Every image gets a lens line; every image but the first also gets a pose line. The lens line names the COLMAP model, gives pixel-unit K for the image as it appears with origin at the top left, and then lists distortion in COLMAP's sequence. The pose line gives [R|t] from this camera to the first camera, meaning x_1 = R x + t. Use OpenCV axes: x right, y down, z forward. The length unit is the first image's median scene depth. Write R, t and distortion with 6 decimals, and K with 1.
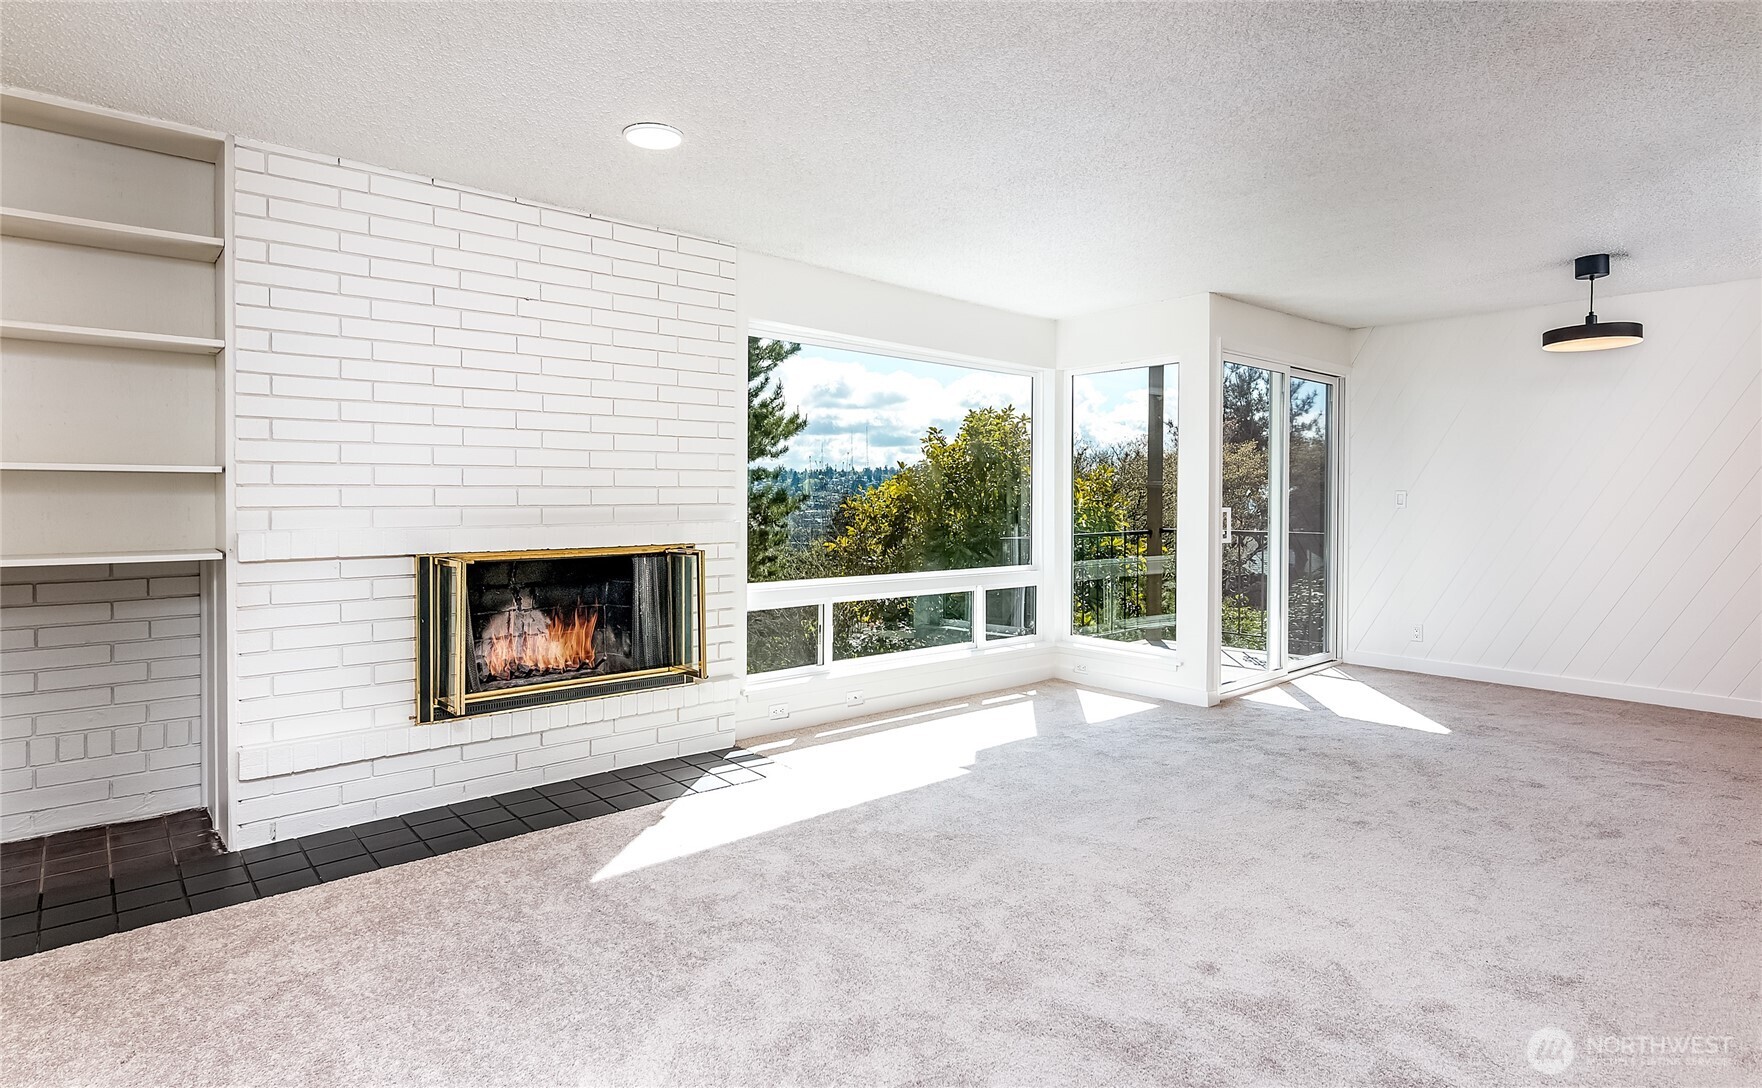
lens RADIAL K [[908.2, 0, 859.5], [0, 908.2, 509.5], [0, 0, 1]] dist [-0.005371, -0.000080]
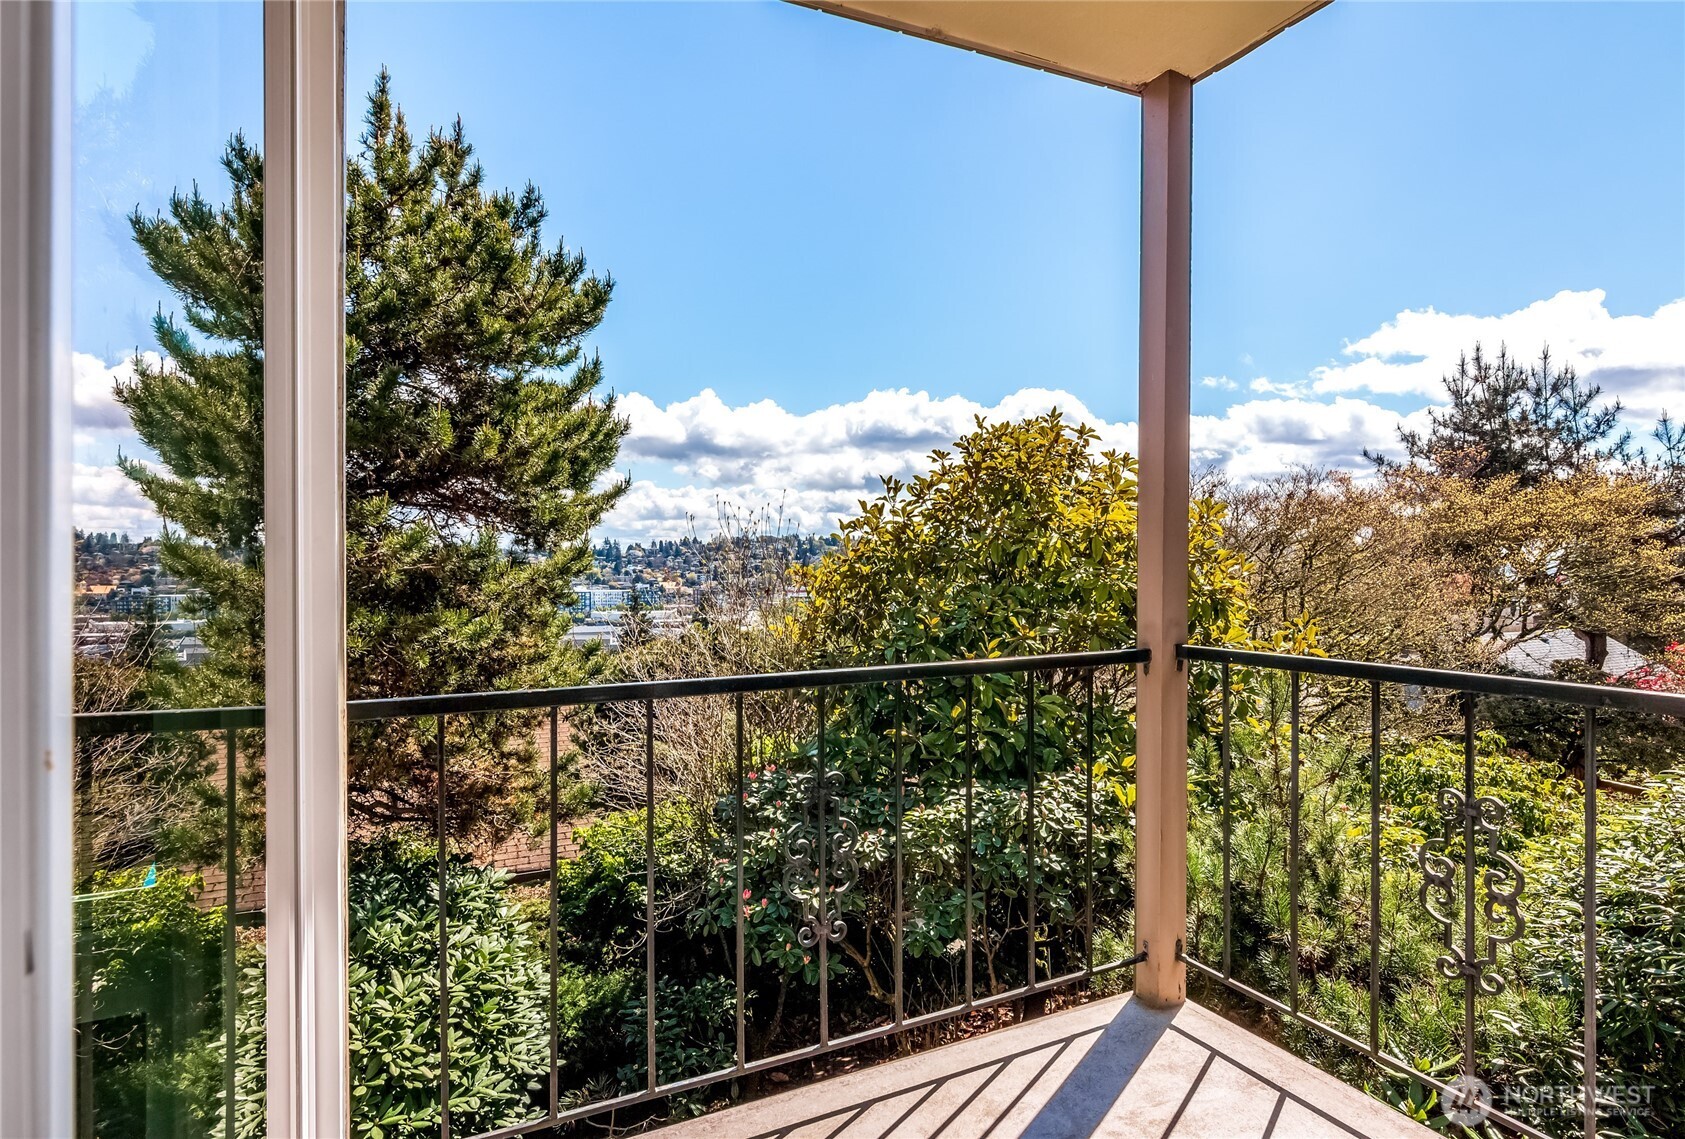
lens RADIAL K [[863.3, 0, 840.7], [0, 863.3, 566.0], [0, 0, 1]] dist [-0.003965, 0.002061]
pose [[0.968155, -0.000646, -0.250350, 0.546586], [-0.002262, 0.999933, -0.011328, -0.002611], [0.250340, 0.011533, 0.968089, 1.257859]]
